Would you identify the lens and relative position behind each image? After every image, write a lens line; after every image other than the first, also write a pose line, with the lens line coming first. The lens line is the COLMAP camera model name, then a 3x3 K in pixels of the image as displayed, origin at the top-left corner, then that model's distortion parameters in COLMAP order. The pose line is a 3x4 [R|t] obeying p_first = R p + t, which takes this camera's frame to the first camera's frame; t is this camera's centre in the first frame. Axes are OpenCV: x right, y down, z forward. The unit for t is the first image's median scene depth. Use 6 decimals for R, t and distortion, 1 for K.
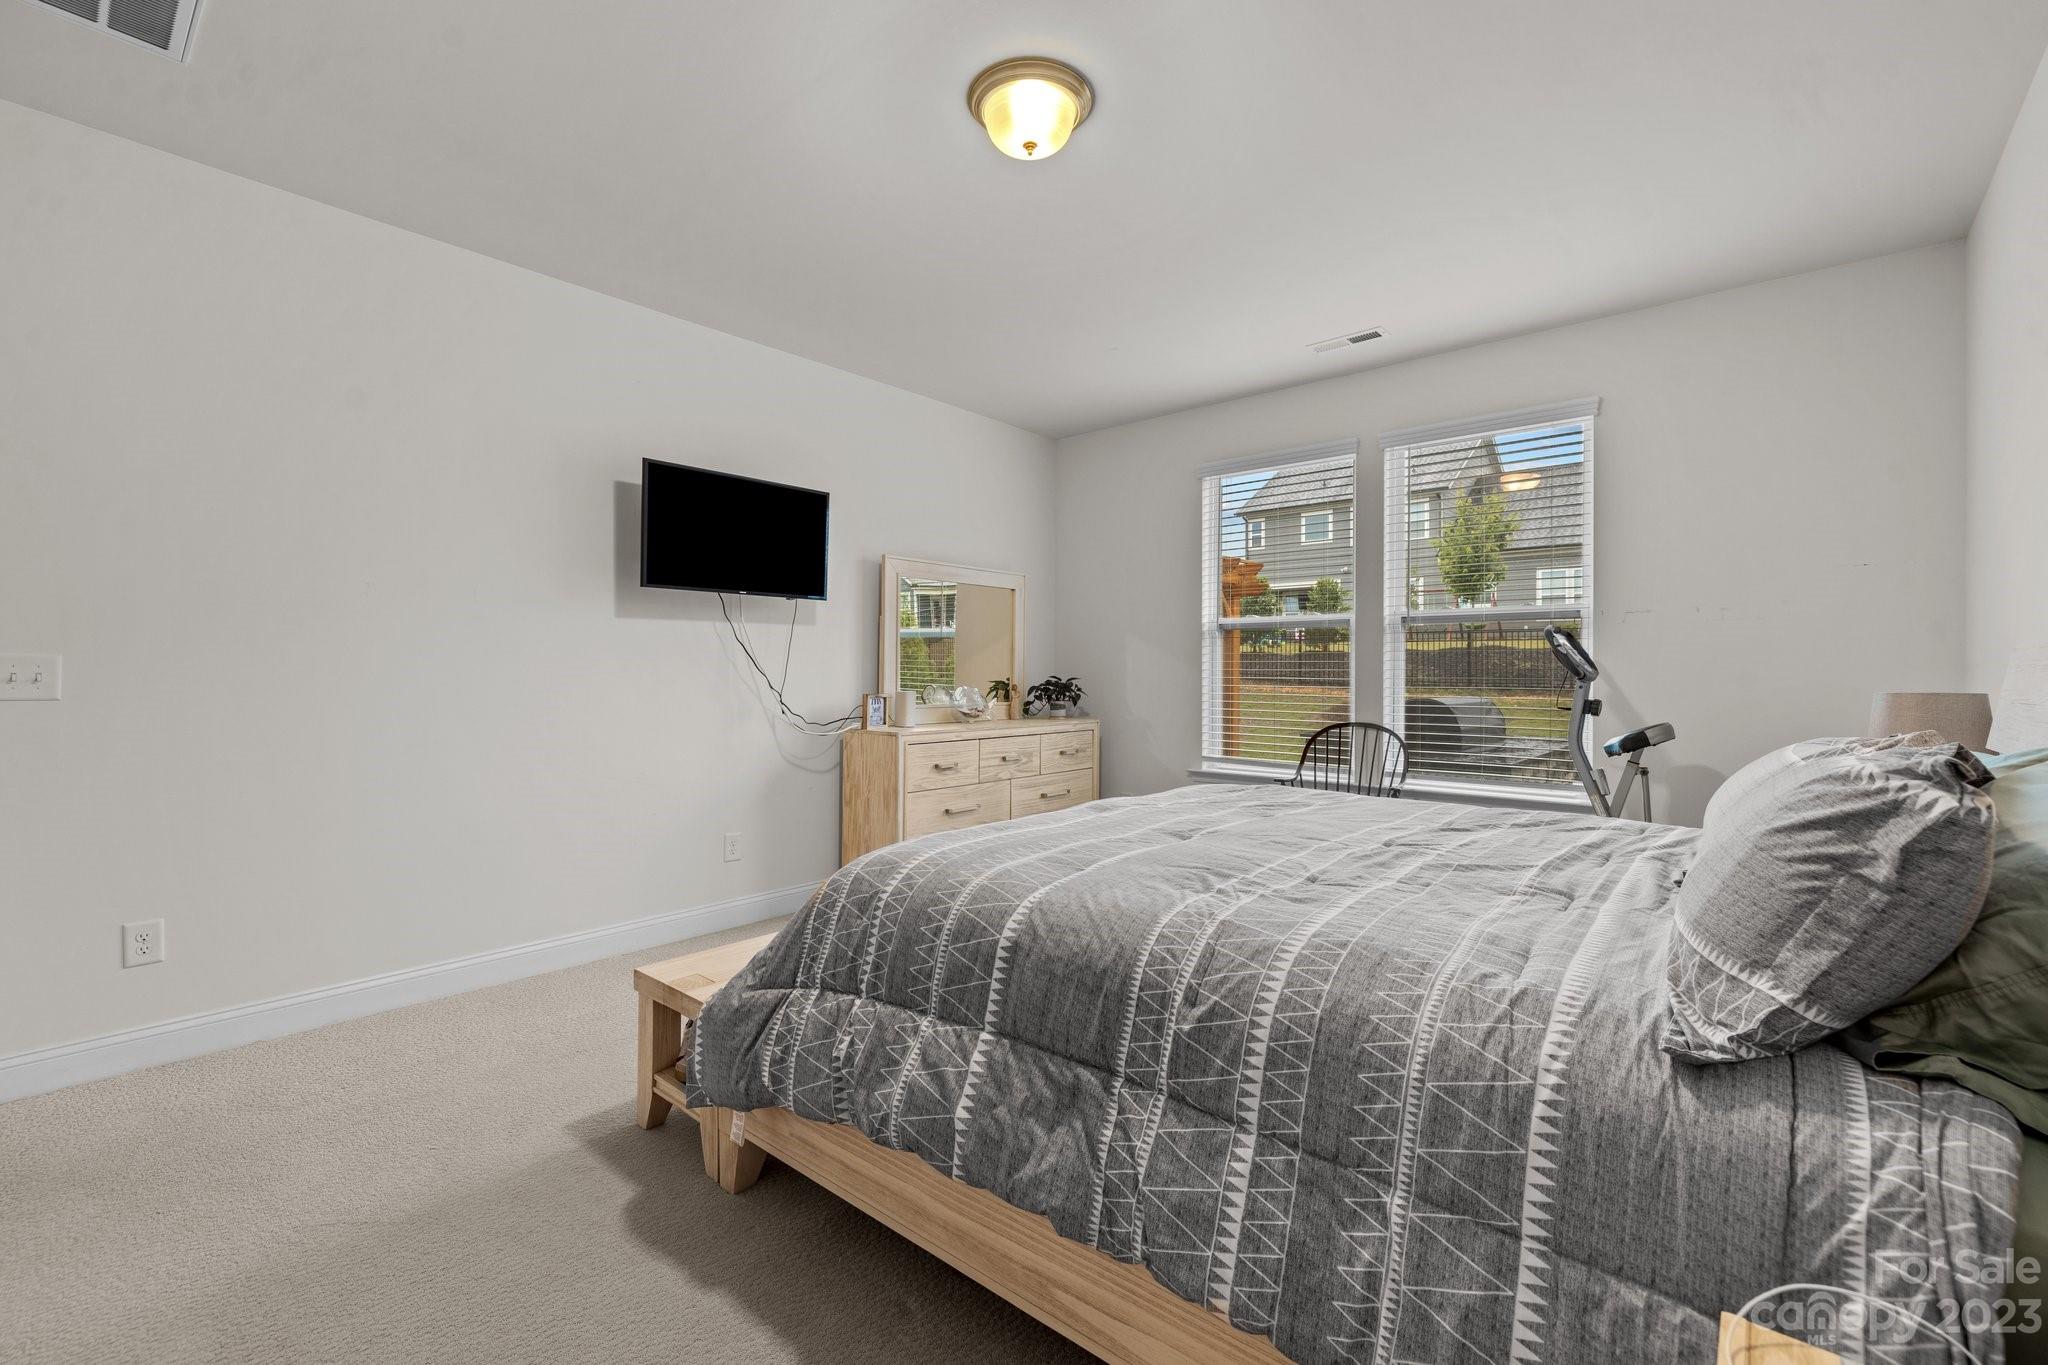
lens RADIAL K [[876.5, 0, 1021.0], [0, 876.5, 677.6], [0, 0, 1]] dist [-0.001185, -0.000001]
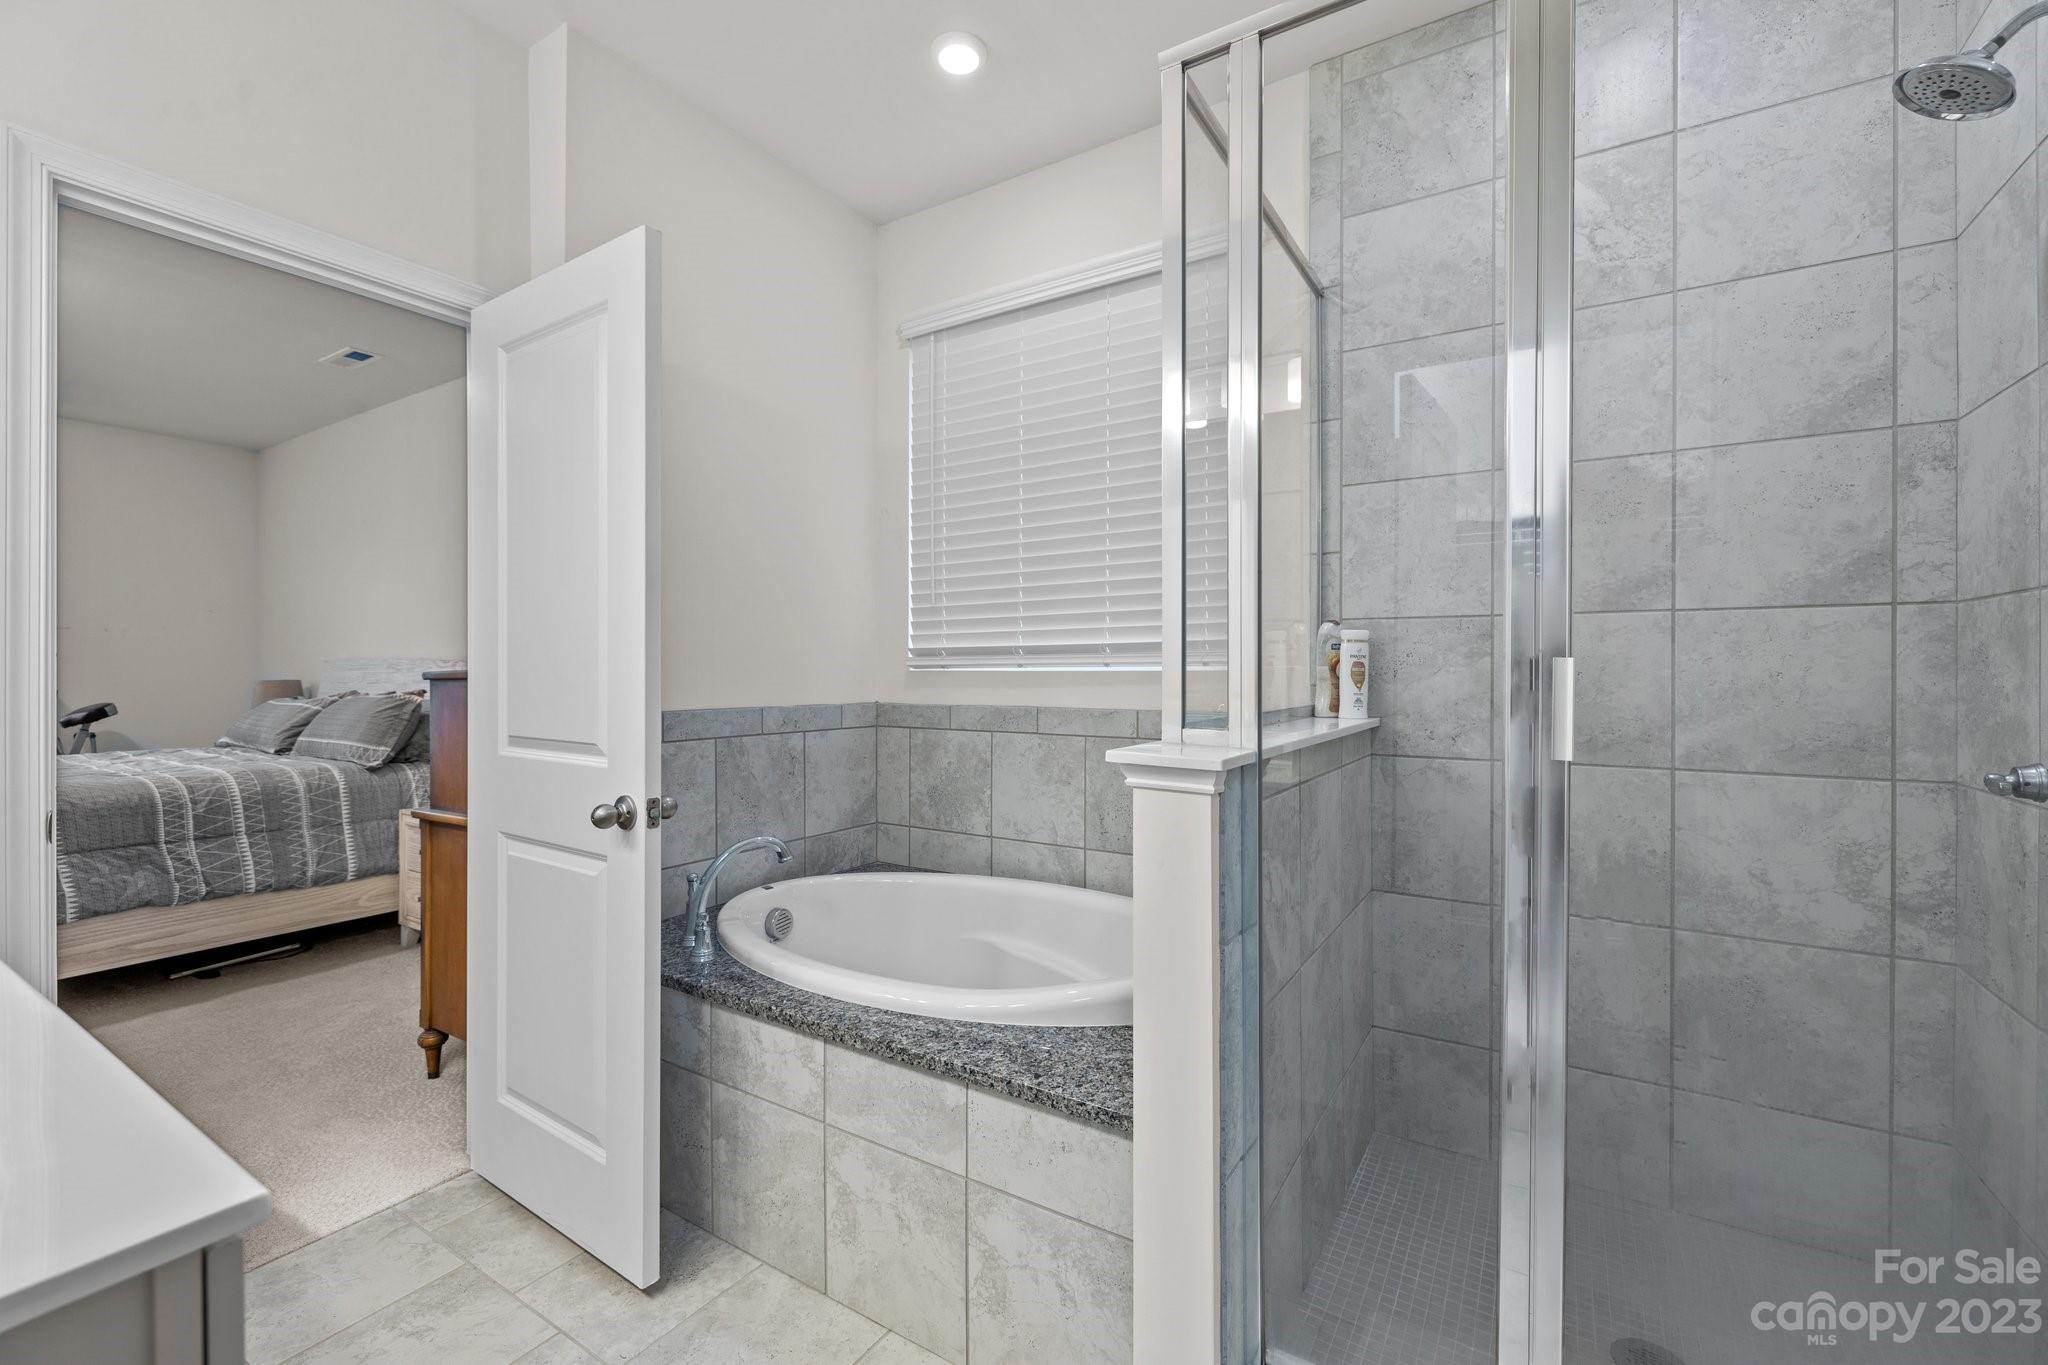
lens RADIAL K [[863.9, 0, 1019.0], [0, 863.9, 667.6], [0, 0, 1]] dist [-0.000350, 0.000029]
pose [[-0.142597, -0.000964, 0.989780, -2.709312], [0.007785, 0.999968, 0.002095, -0.006402], [-0.989750, 0.008004, -0.142585, -1.032658]]
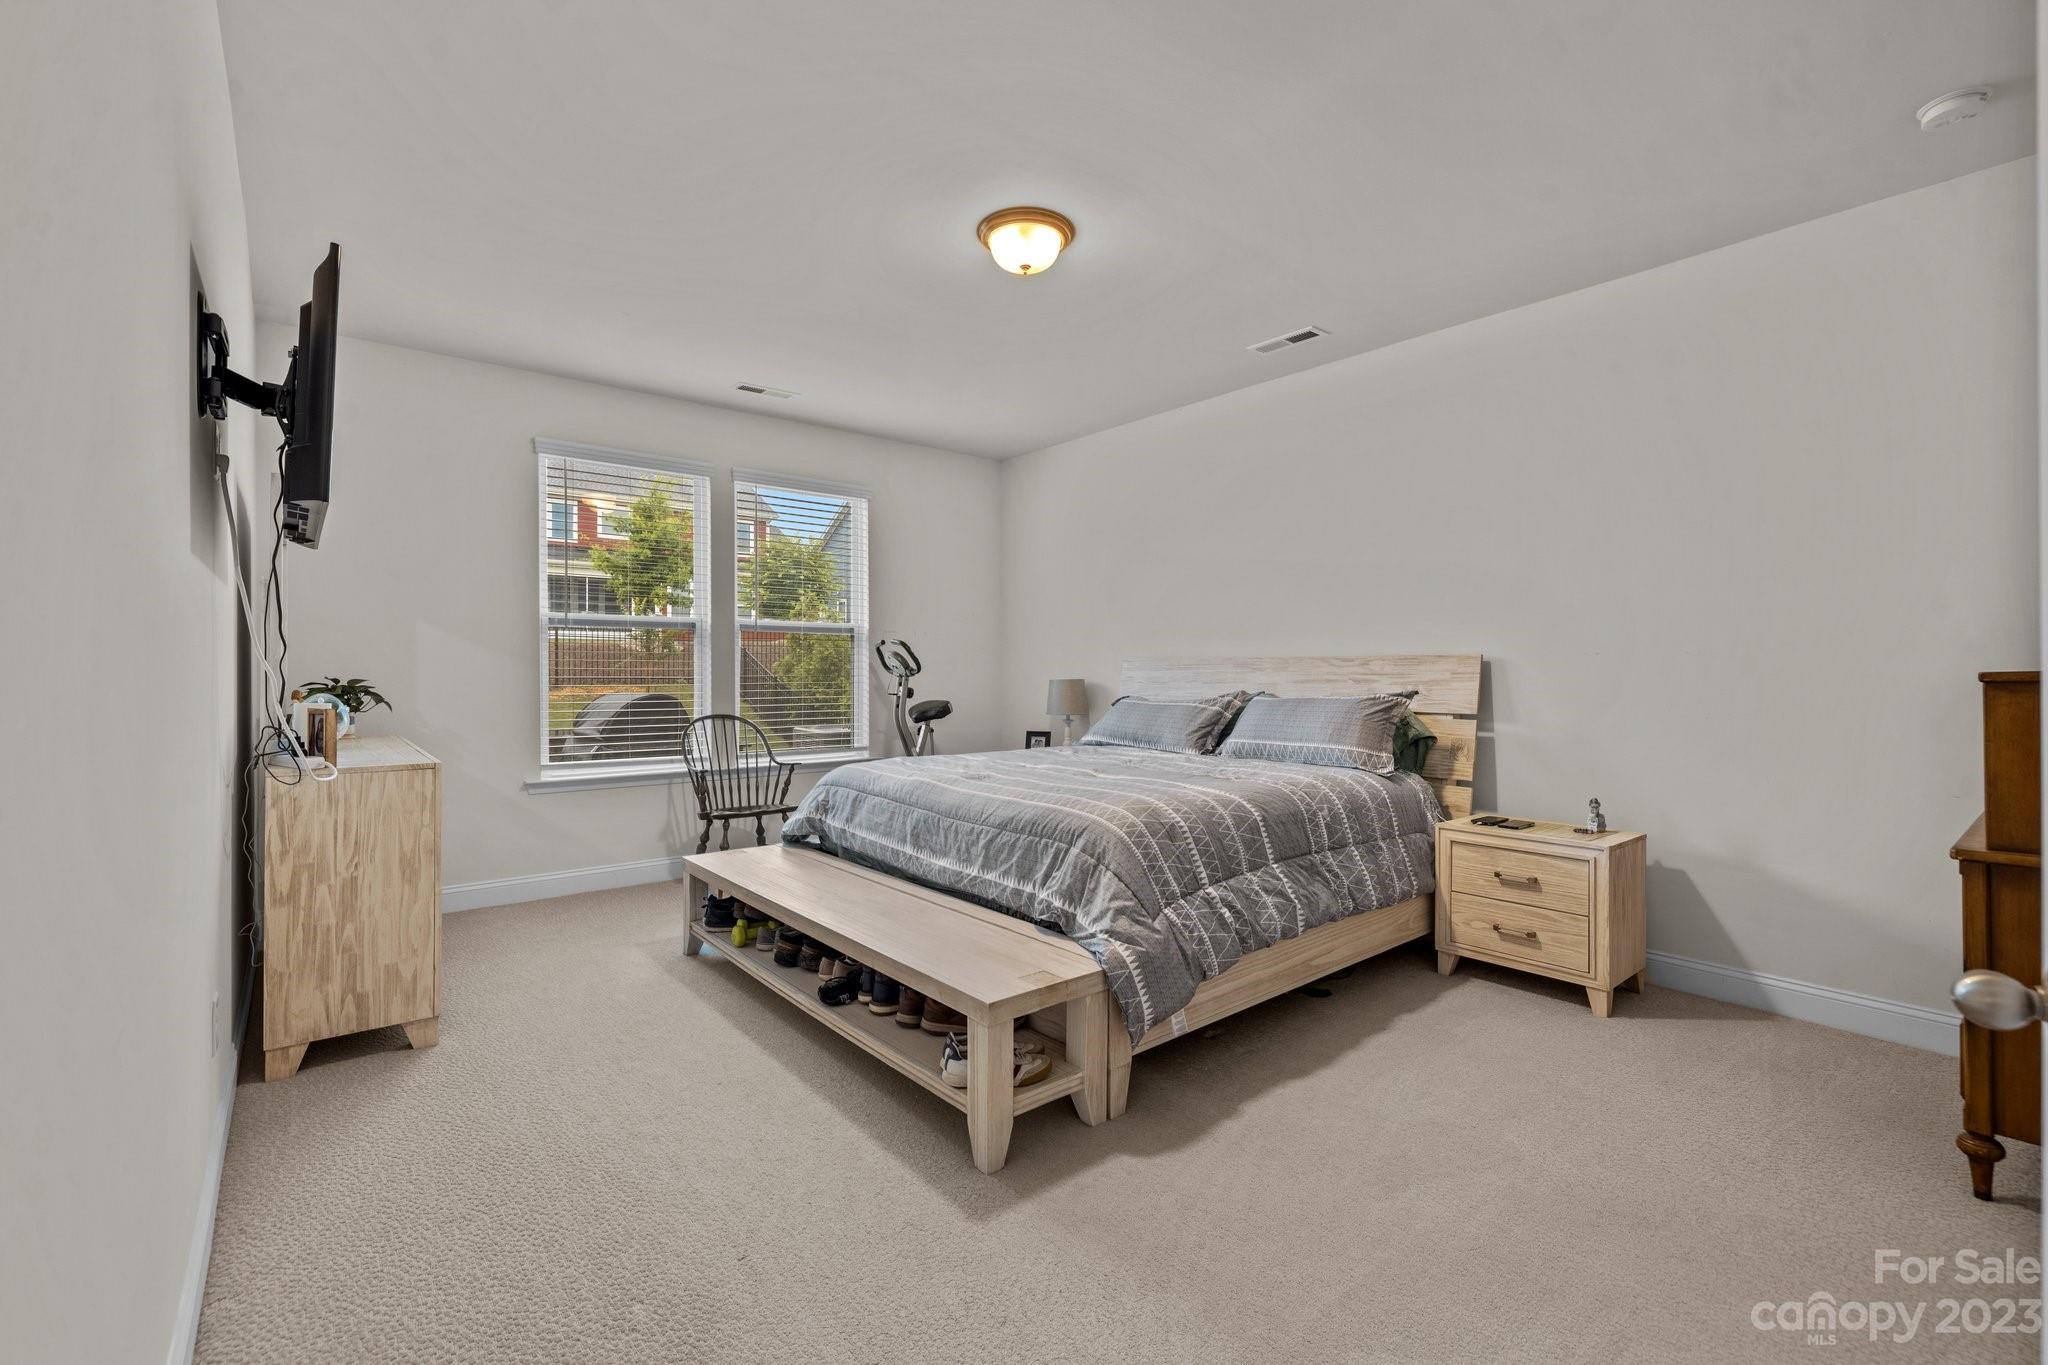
lens RADIAL K [[876.5, 0, 1021.0], [0, 876.5, 677.6], [0, 0, 1]] dist [-0.001185, -0.000001]
pose [[0.167408, -0.010965, 0.985827, -2.373191], [0.006982, 0.999926, 0.009936, -0.020297], [-0.985863, 0.005220, 0.167472, 1.460975]]
